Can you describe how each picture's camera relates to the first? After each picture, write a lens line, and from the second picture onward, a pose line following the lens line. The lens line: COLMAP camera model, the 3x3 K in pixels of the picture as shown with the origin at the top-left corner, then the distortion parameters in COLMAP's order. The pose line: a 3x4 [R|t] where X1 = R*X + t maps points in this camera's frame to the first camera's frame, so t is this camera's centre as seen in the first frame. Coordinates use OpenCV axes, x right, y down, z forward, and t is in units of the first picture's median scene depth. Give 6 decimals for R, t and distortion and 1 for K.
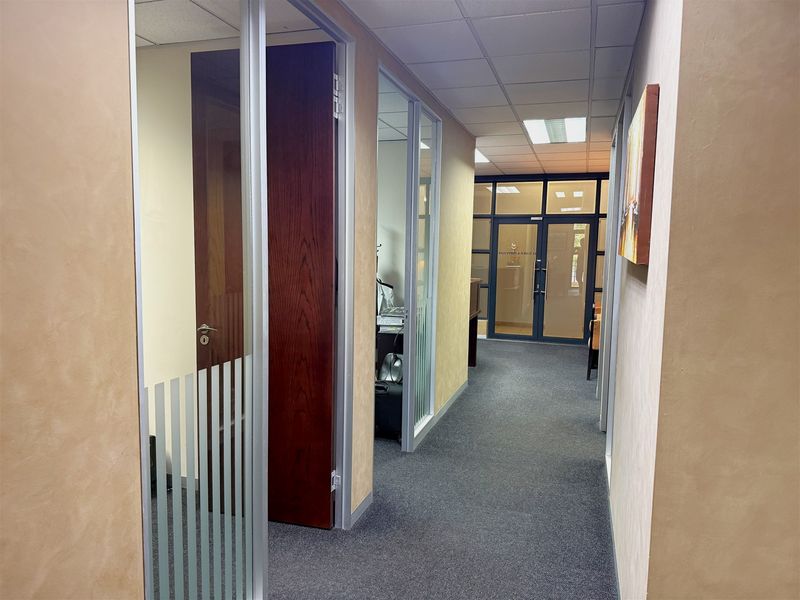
lens RADIAL K [[560.0, 0, 400.0], [0, 560.0, 304.5], [0, 0, 1]] dist [0.048060, -0.072110]
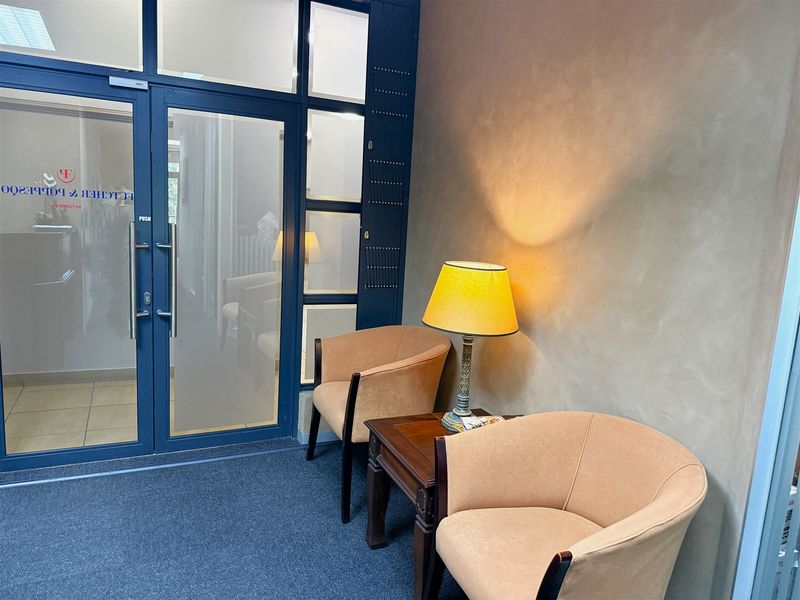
lens RADIAL K [[560.0, 0, 402.7], [0, 560.0, 305.6], [0, 0, 1]] dist [0.048060, -0.072110]
pose [[0.730275, -0.083388, 0.678045, 0.128738], [0.024573, 0.995086, 0.095913, -0.055688], [-0.682711, -0.053381, 0.728736, 0.650369]]
